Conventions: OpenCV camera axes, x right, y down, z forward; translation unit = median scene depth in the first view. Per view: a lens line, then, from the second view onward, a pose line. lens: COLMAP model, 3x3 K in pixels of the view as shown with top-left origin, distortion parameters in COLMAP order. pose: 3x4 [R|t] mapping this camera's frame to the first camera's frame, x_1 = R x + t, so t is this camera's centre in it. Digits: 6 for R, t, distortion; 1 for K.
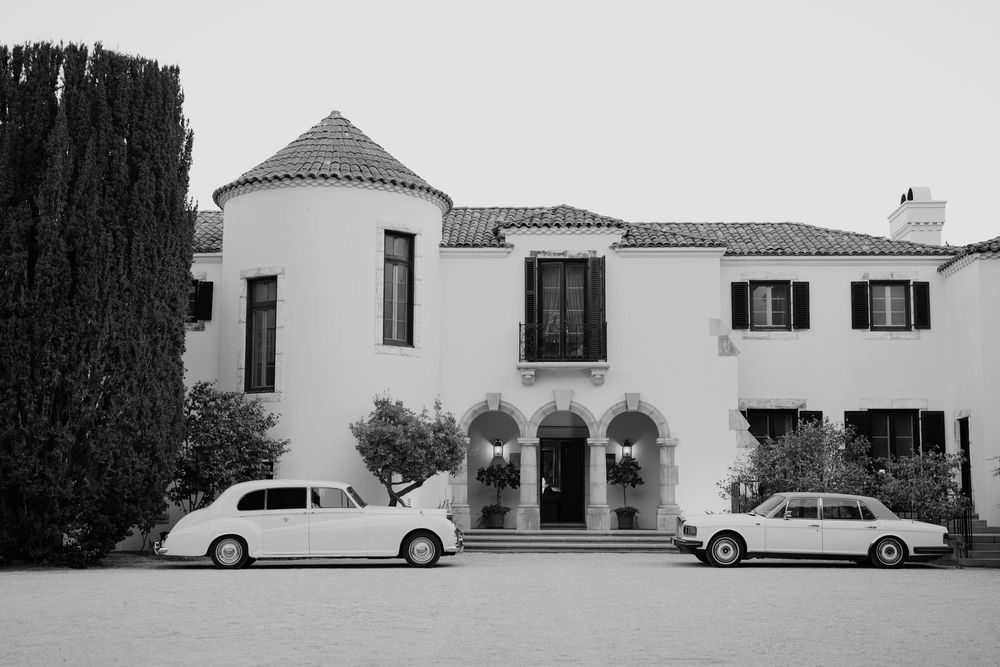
lens RADIAL K [[1371.2, 0, 500.0], [0, 1371.2, 333.5], [0, 0, 1]] dist [-0.064510, 0.582078]
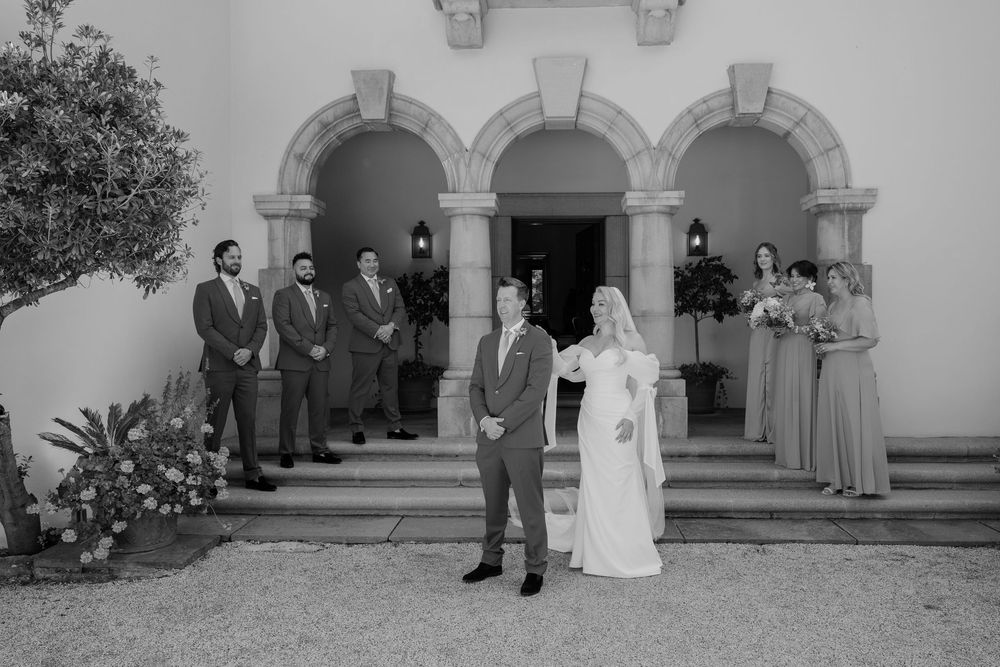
lens RADIAL K [[828.2, 0, 503.2], [0, 828.2, 350.4], [0, 0, 1]] dist [0.002062, 0.001969]
pose [[0.999938, -0.009664, -0.005529, 0.035329], [0.010397, 0.988140, 0.153203, 0.094560], [0.003983, -0.153251, 0.988179, 0.867385]]
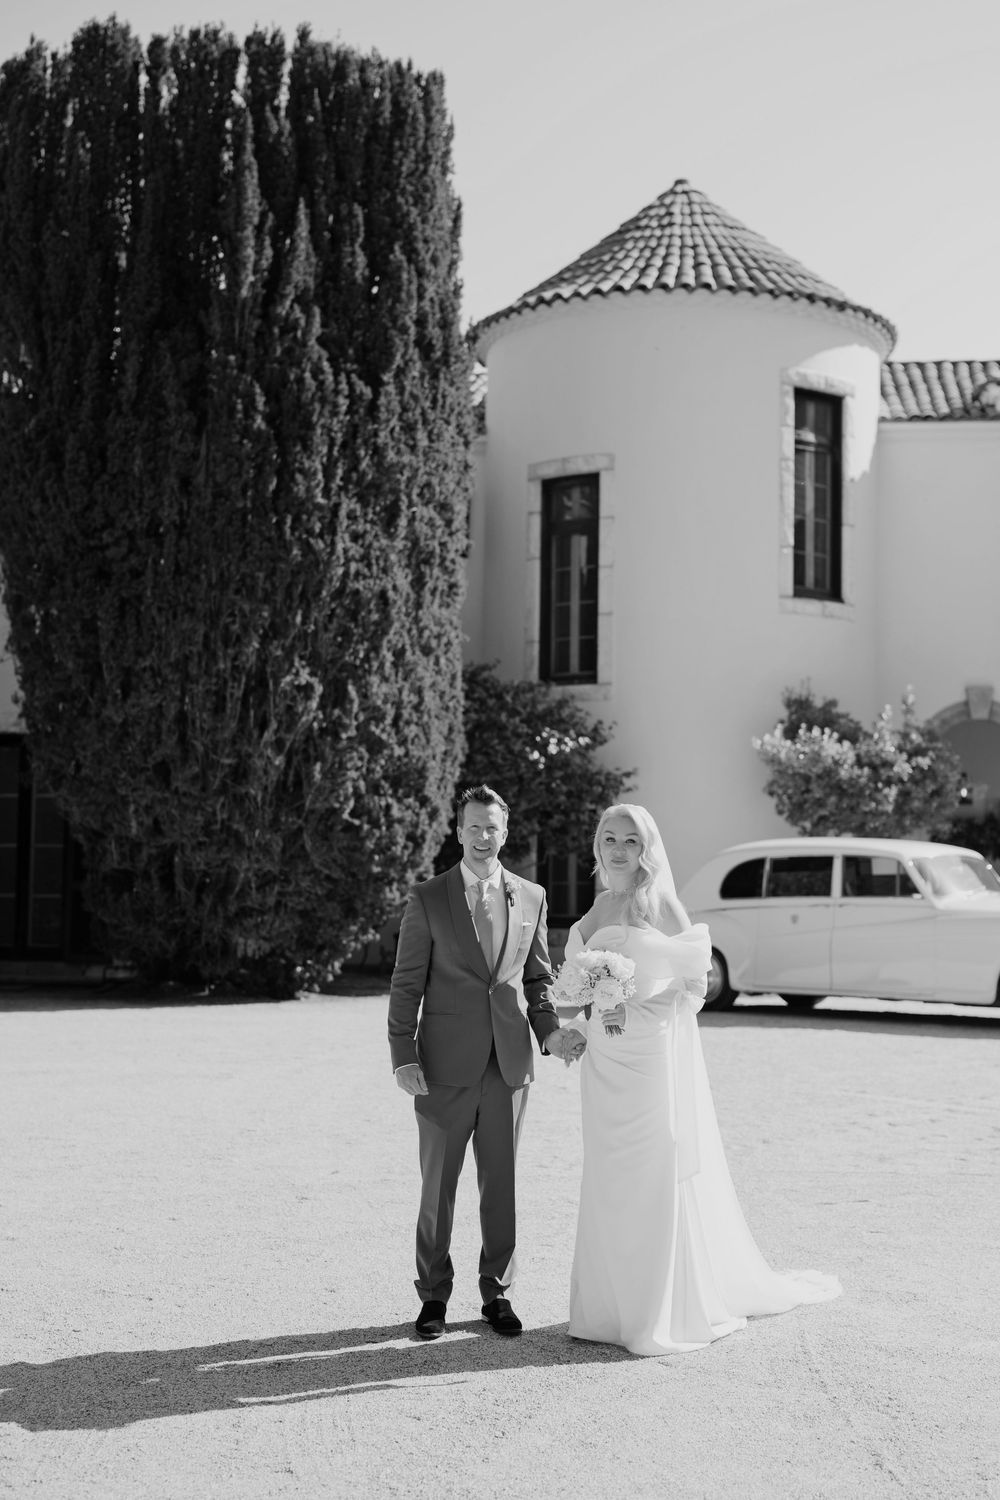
lens RADIAL K [[2056.9, 0, 500.0], [0, 2056.9, 750.0], [0, 0, 1]] dist [-0.064510, 0.582078]
pose [[0.994346, 0.006471, -0.105993, -0.122413], [0.000100, 0.998084, 0.061868, 0.019511], [0.106191, -0.061529, 0.992440, 0.182328]]
